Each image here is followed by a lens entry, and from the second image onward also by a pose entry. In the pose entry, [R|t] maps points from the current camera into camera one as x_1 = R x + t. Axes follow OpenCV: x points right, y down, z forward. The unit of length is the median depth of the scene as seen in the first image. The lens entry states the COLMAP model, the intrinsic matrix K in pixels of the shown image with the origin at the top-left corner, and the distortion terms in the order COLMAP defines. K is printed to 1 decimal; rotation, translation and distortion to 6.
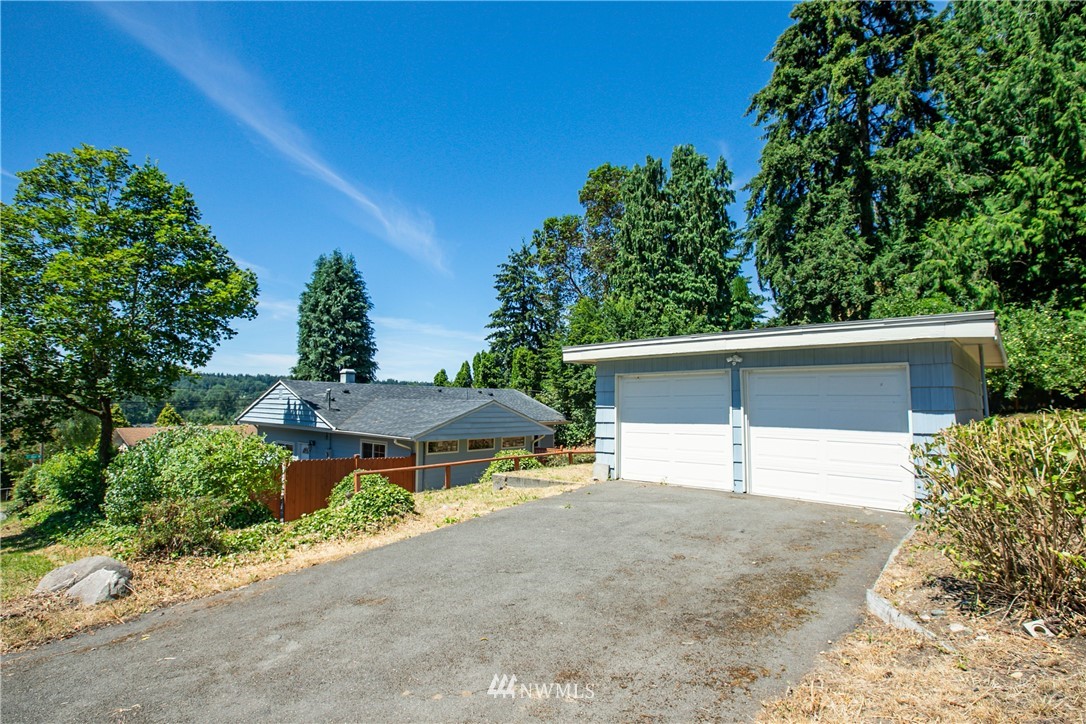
lens RADIAL K [[503.4, 0, 570.6], [0, 503.4, 370.7], [0, 0, 1]] dist [-0.018790, 0.000602]
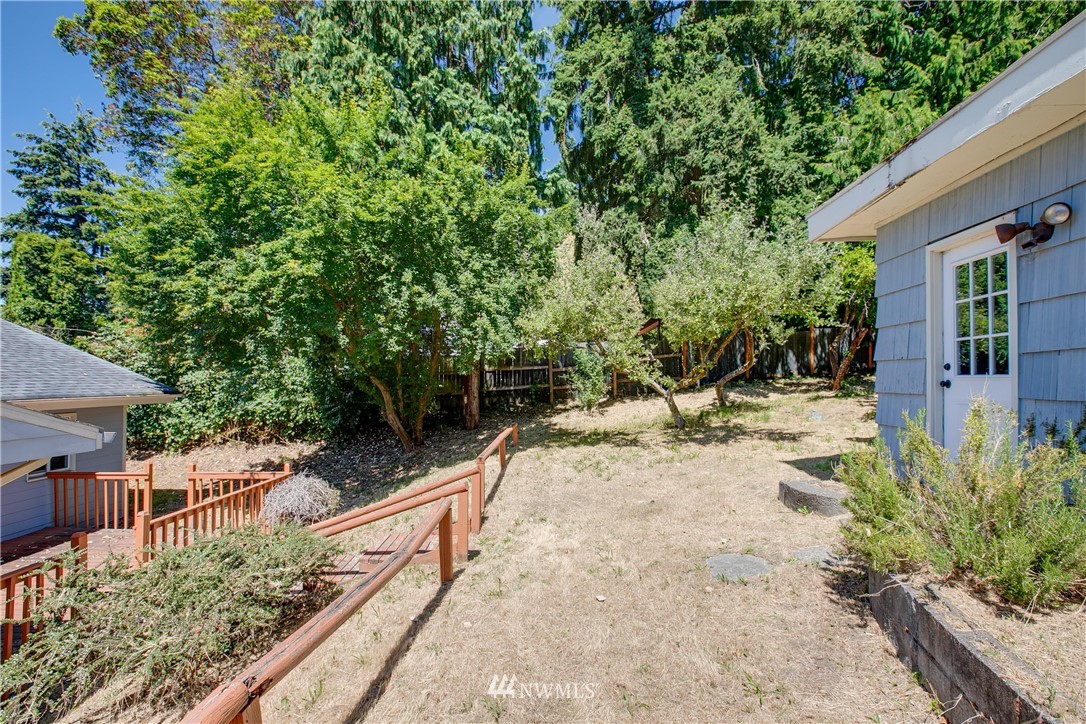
lens RADIAL K [[503.4, 0, 570.6], [0, 503.4, 370.7], [0, 0, 1]] dist [-0.018790, 0.000602]
pose [[0.777929, 0.008090, 0.628300, -0.005064], [-0.039763, 0.998547, 0.036375, 0.044256], [-0.627092, -0.053281, 0.777121, 0.405560]]
